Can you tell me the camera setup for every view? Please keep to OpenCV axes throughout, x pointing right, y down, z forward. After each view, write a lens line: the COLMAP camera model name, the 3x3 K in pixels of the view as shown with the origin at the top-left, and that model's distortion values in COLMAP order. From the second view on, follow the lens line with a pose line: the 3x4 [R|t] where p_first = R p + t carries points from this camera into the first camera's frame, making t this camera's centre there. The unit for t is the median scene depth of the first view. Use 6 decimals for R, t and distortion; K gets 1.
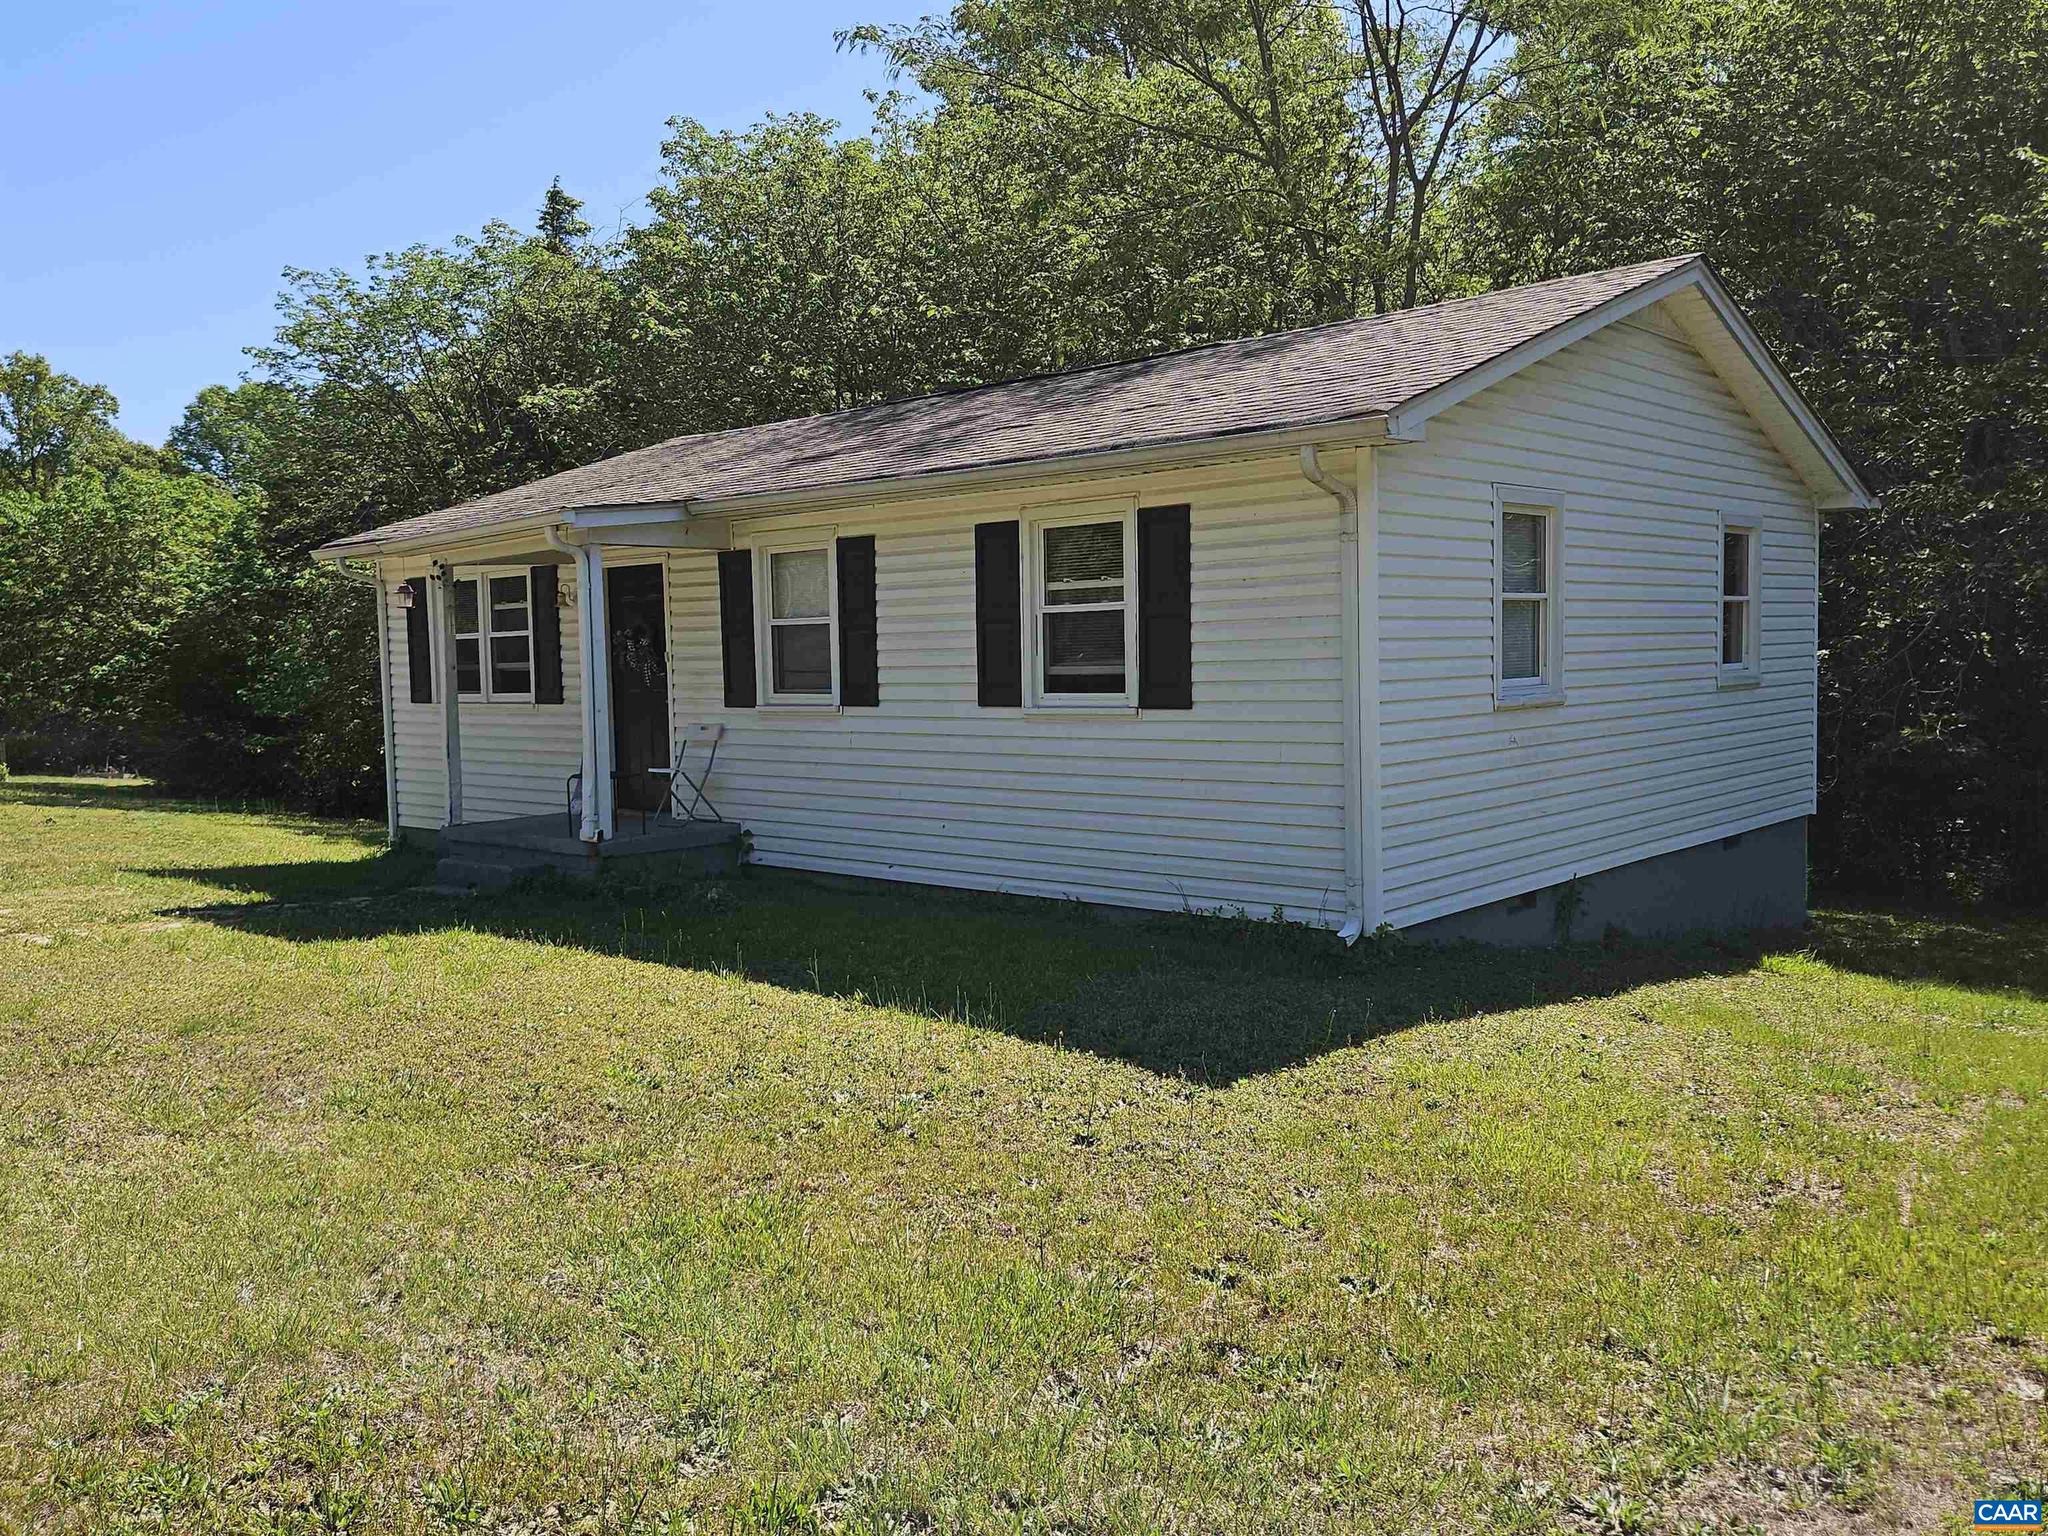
lens RADIAL K [[1527.9, 0, 1024.0], [0, 1527.9, 768.0], [0, 0, 1]] dist [0.050660, 0.000257]
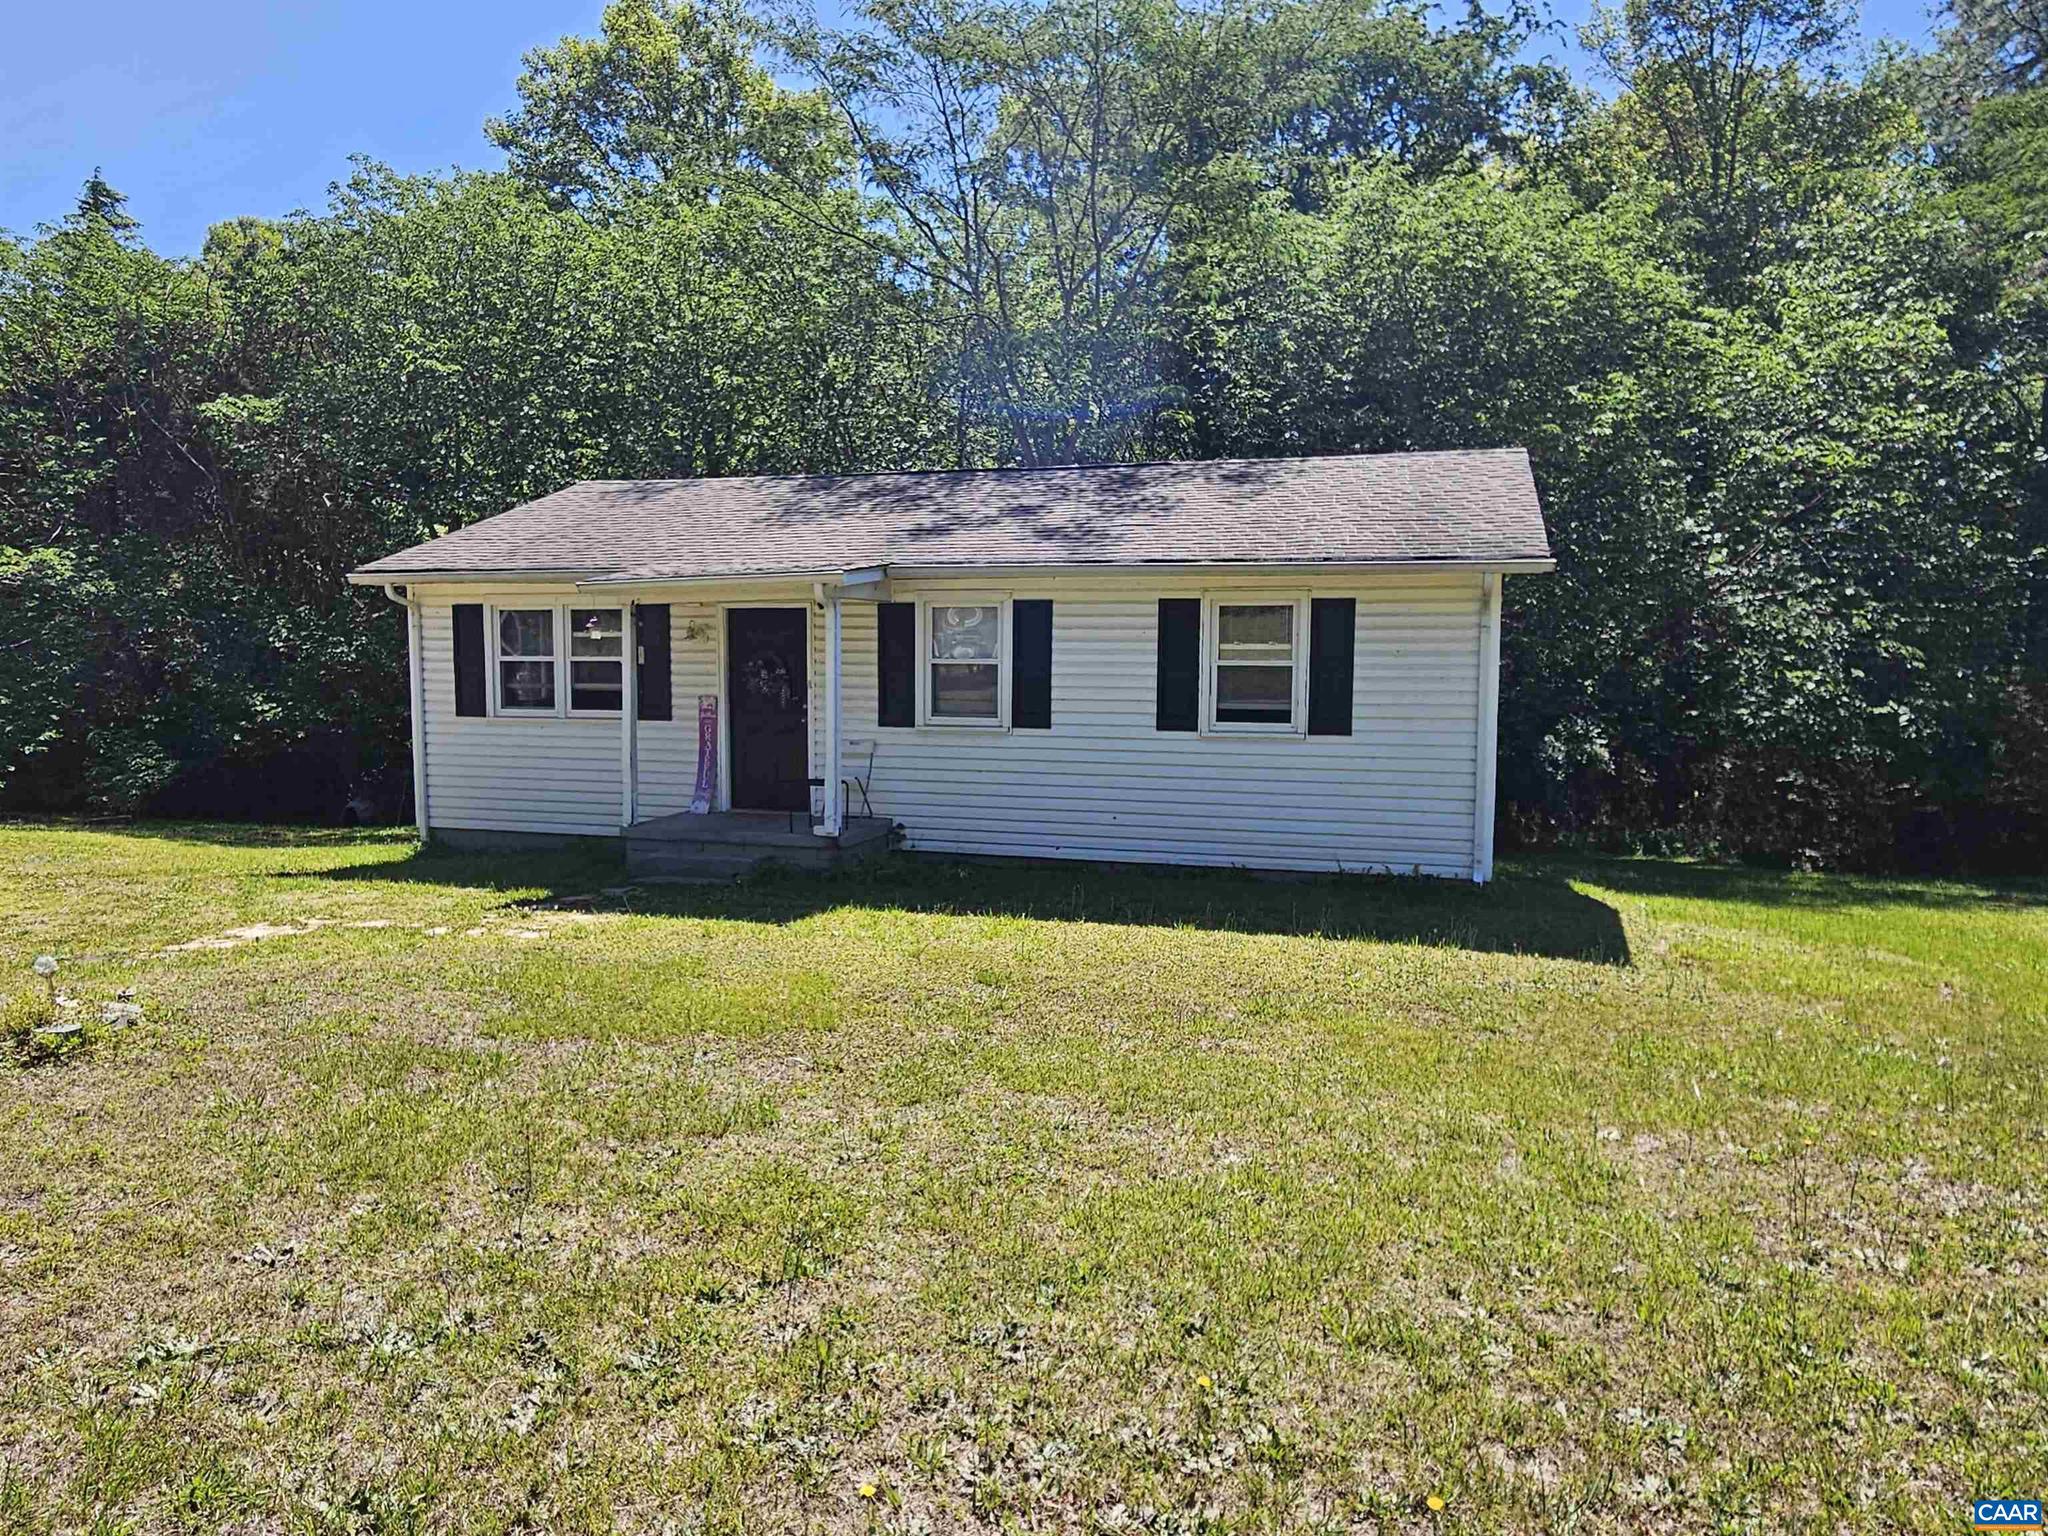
lens RADIAL K [[812.3, 0, 1034.8], [0, 812.3, 727.6], [0, 0, 1]] dist [0.000452, -0.000014]
pose [[0.859689, 0.011807, 0.510682, -0.459648], [0.004743, 0.999505, -0.031093, -0.018522], [-0.510796, 0.029152, 0.859207, 0.390366]]
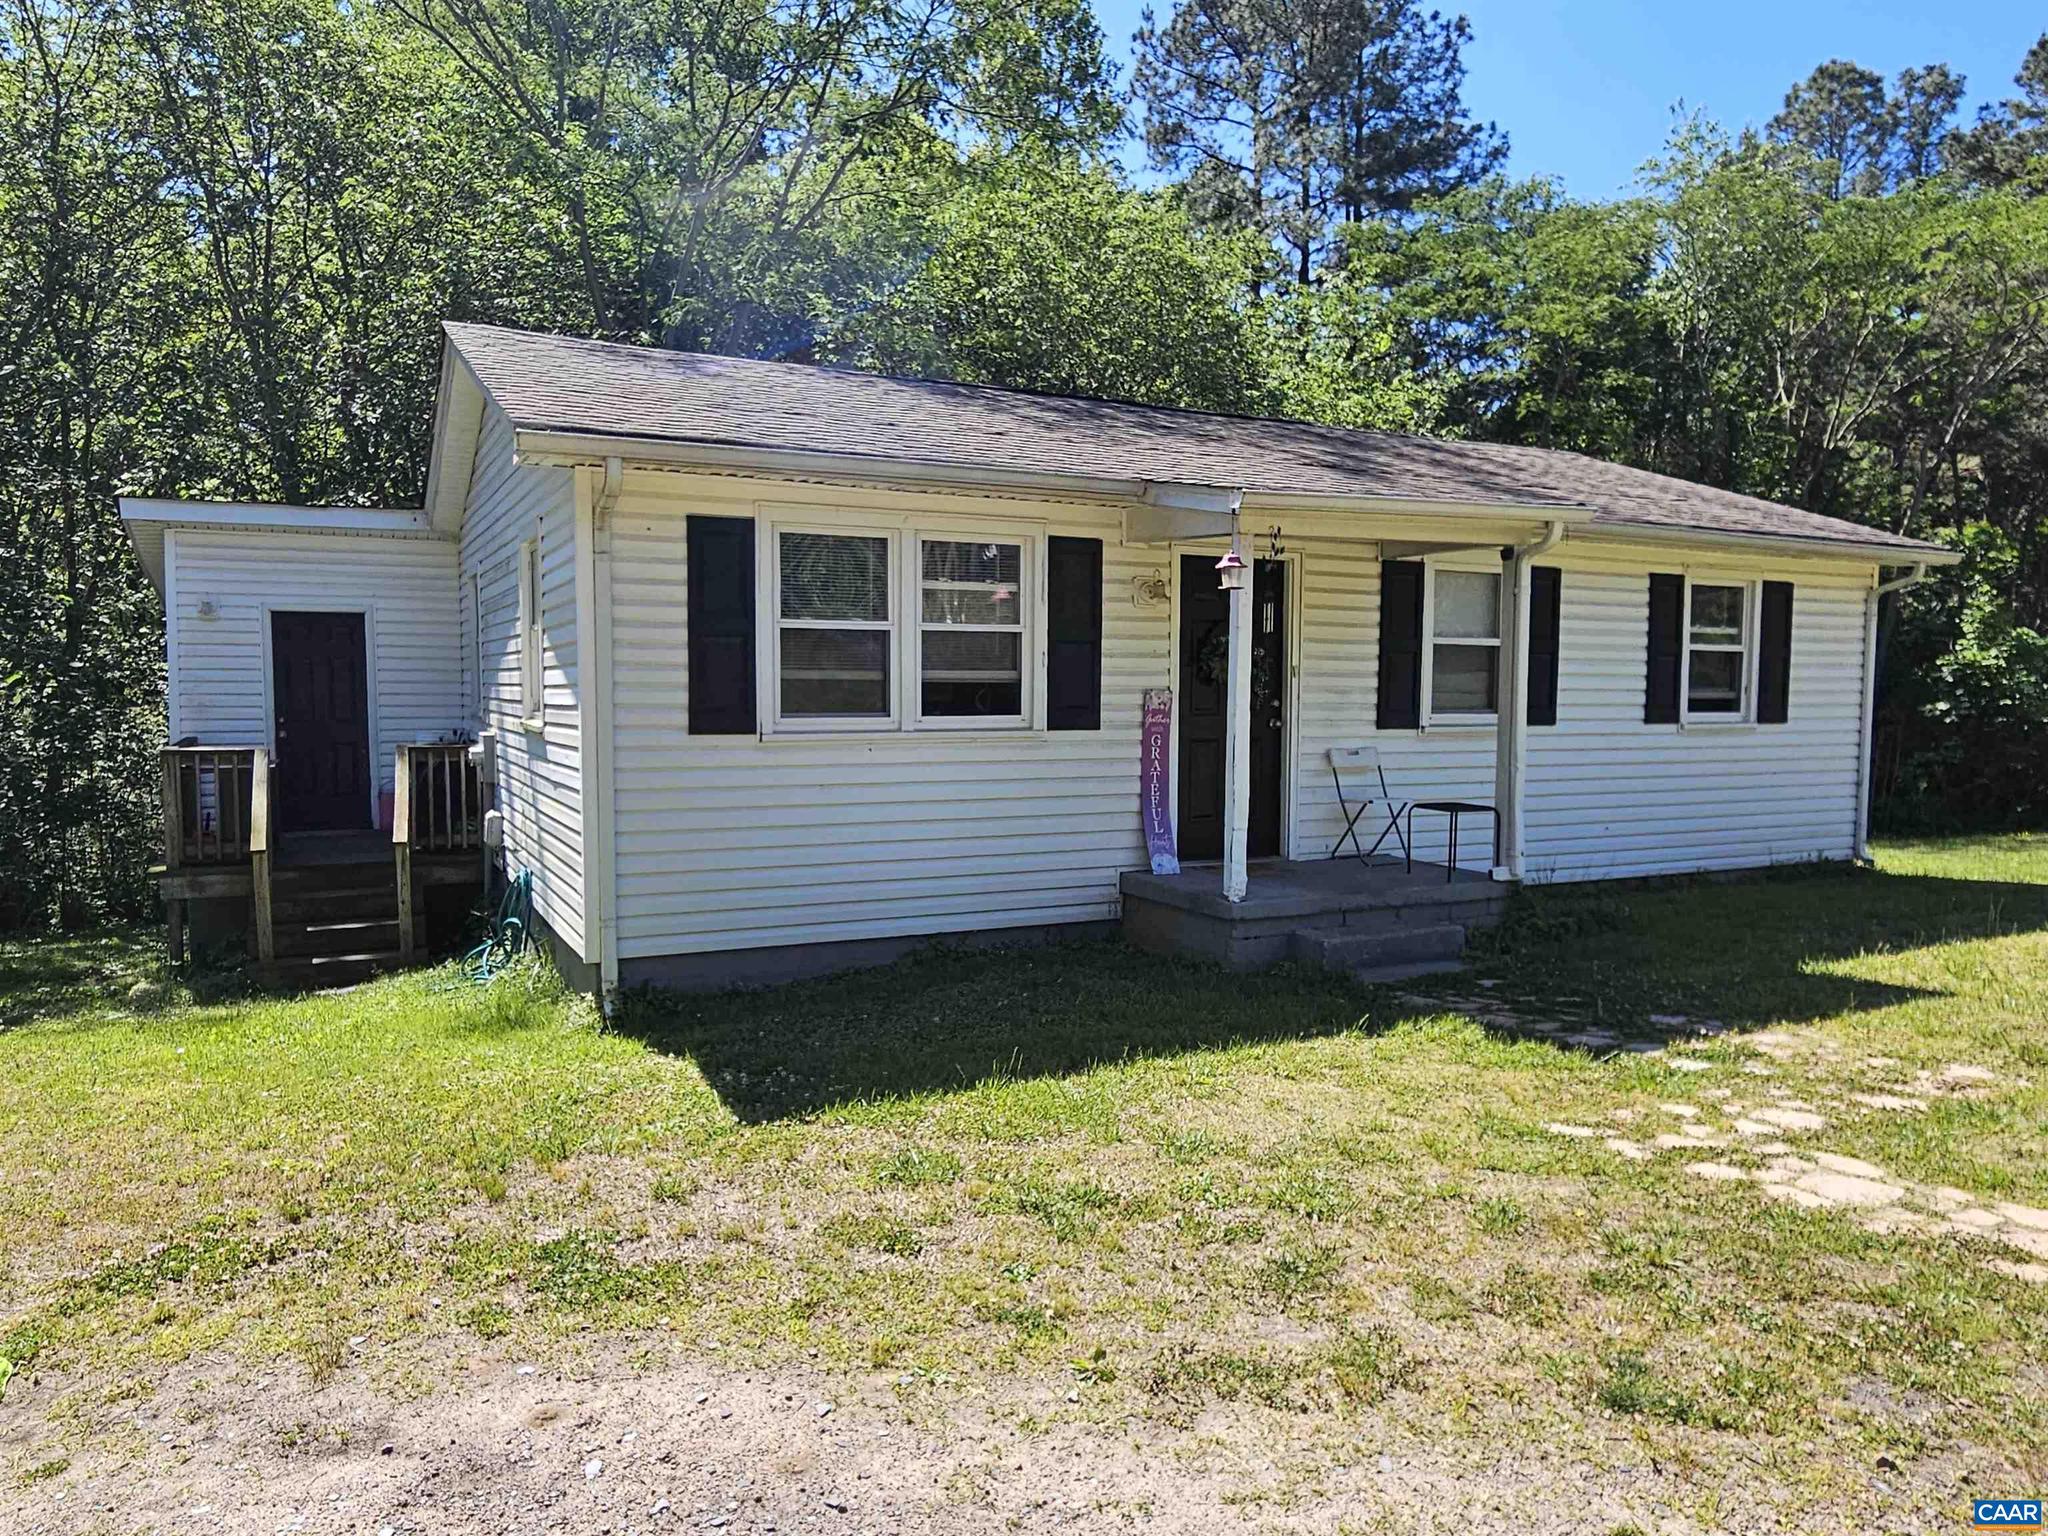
lens RADIAL K [[1356.4, 0, 1024.0], [0, 1356.4, 768.0], [0, 0, 1]] dist [-0.036938, -0.000450]
pose [[0.400538, -0.036134, 0.915567, -1.098927], [0.049628, 0.998611, 0.017700, -0.044344], [-0.914935, 0.038348, 0.401775, 0.940244]]
